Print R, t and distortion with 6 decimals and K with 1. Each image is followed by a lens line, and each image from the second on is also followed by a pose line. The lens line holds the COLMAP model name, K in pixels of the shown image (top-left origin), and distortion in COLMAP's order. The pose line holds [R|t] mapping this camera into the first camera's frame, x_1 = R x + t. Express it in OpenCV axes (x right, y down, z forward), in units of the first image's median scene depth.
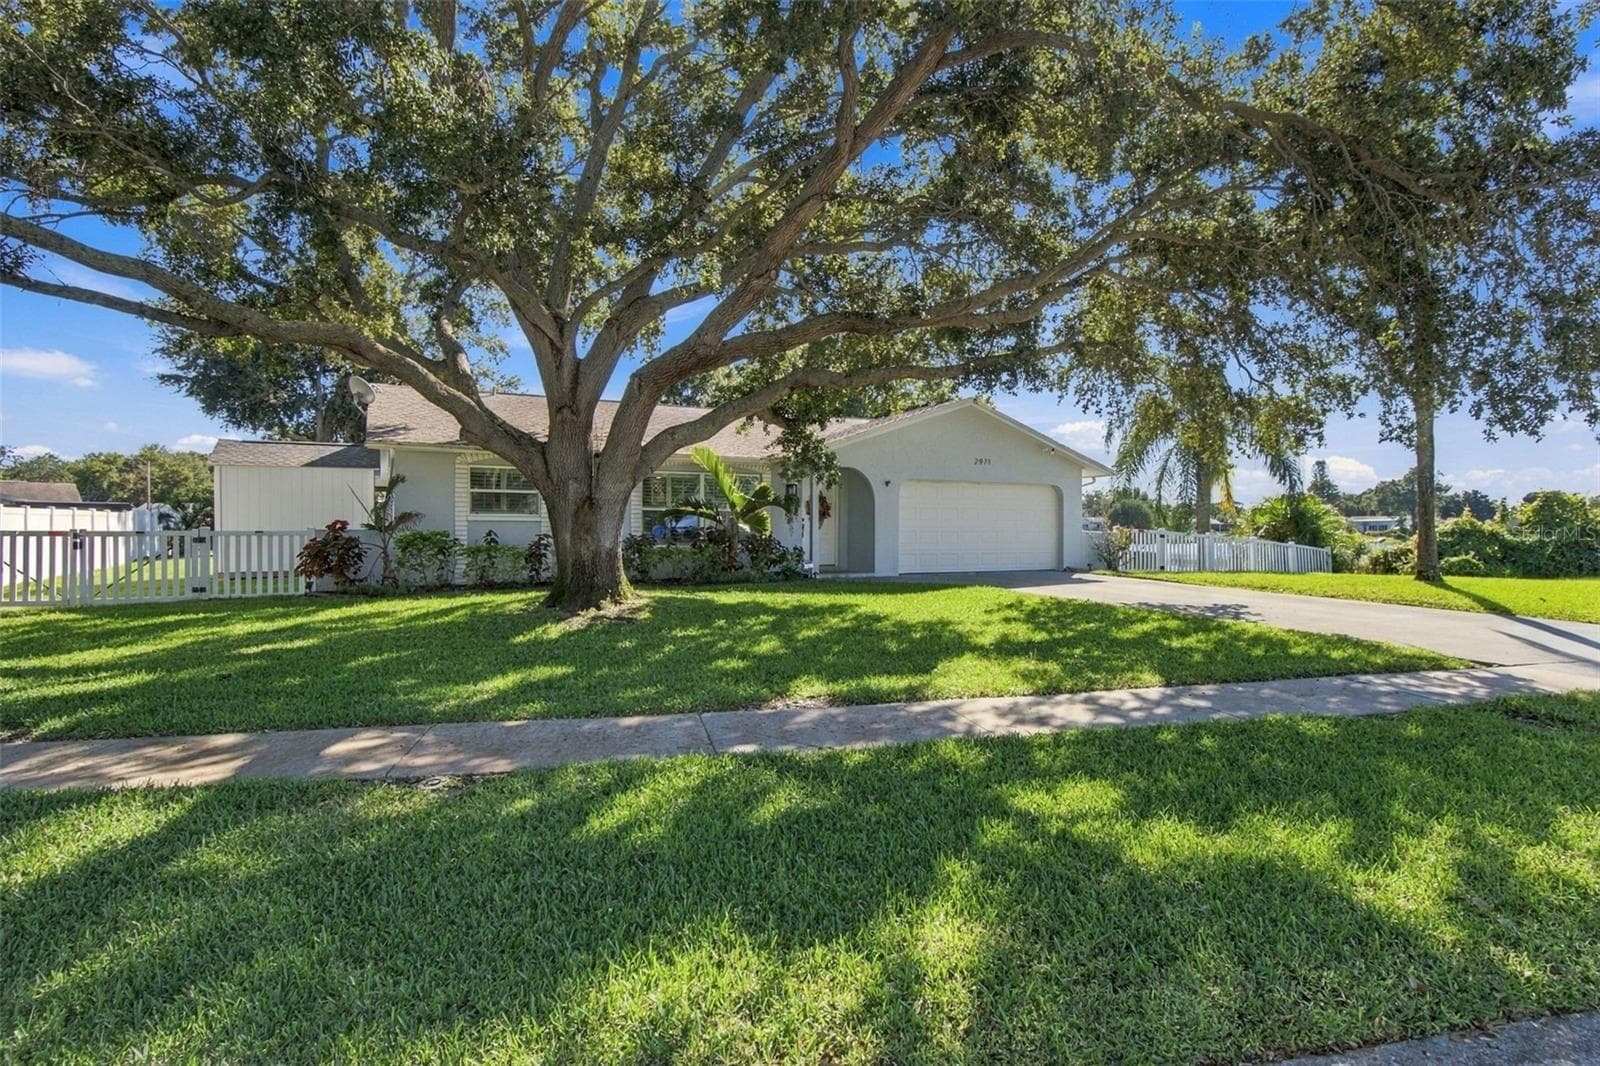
lens RADIAL K [[735.0, 0, 805.9], [0, 735.0, 520.1], [0, 0, 1]] dist [0.003153, 0.000529]
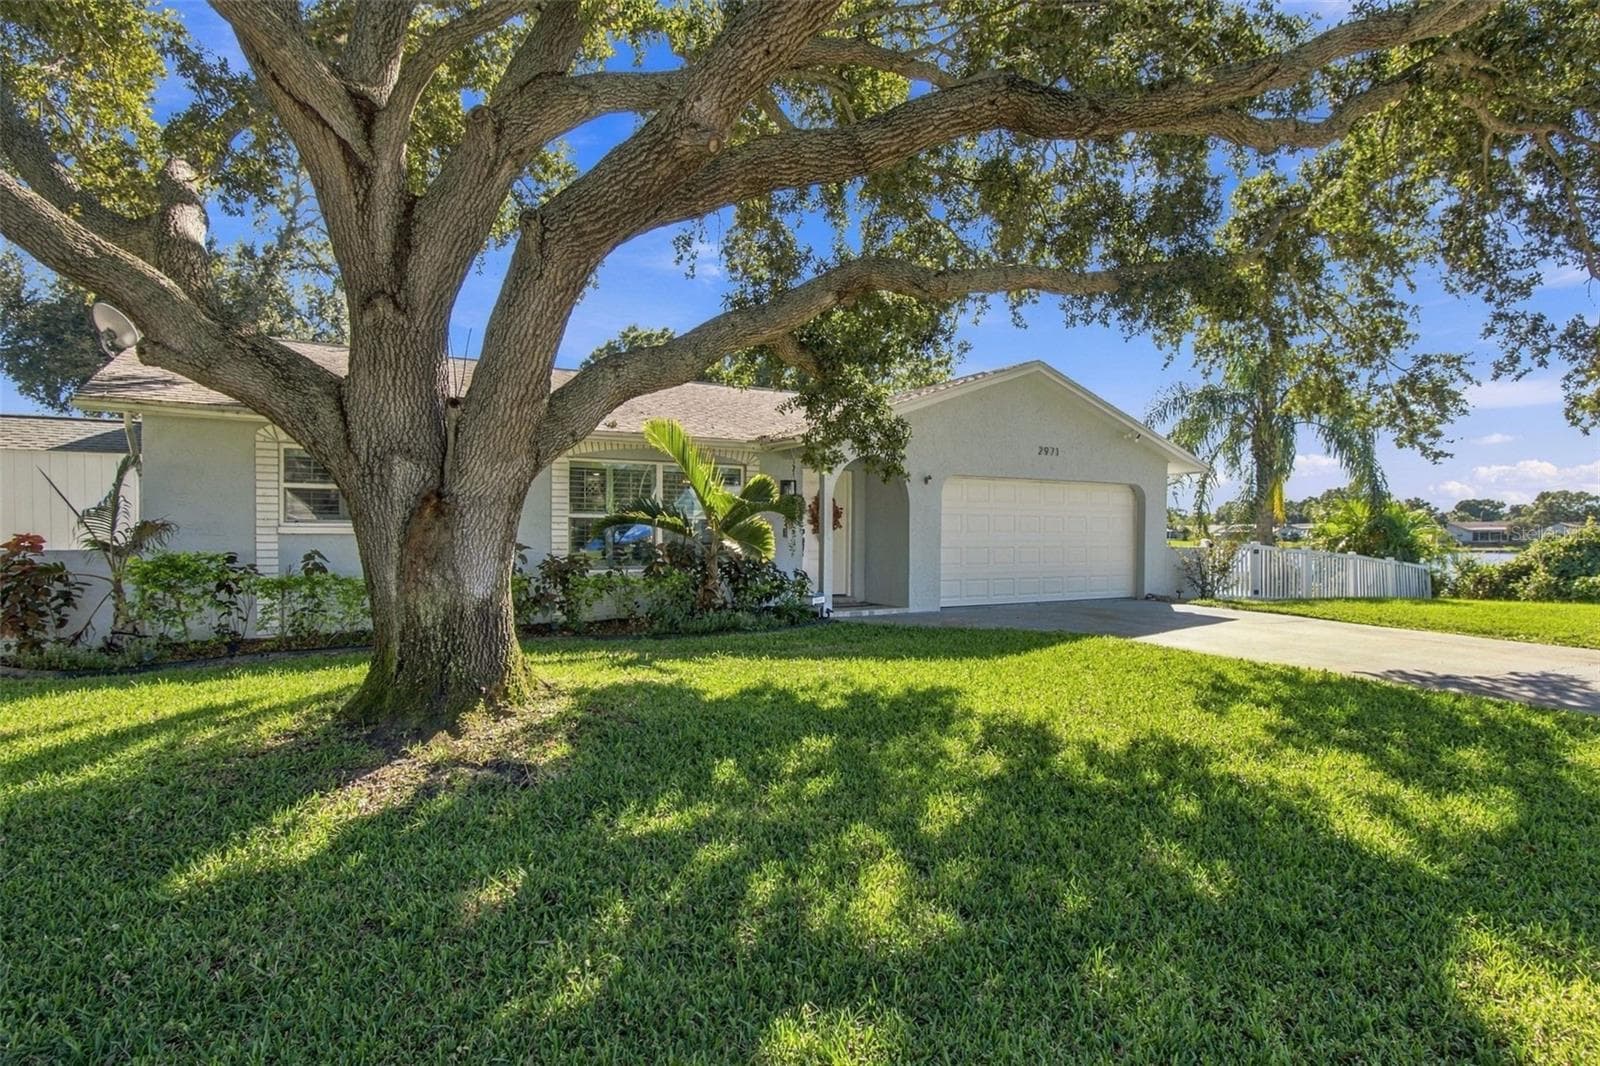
lens RADIAL K [[735.0, 0, 787.1], [0, 735.0, 541.4], [0, 0, 1]] dist [0.003153, 0.000529]
pose [[0.998701, -0.000164, 0.050951, -0.065690], [-0.000918, 0.999774, 0.021217, -0.006740], [-0.050943, -0.021236, 0.998476, 0.355629]]
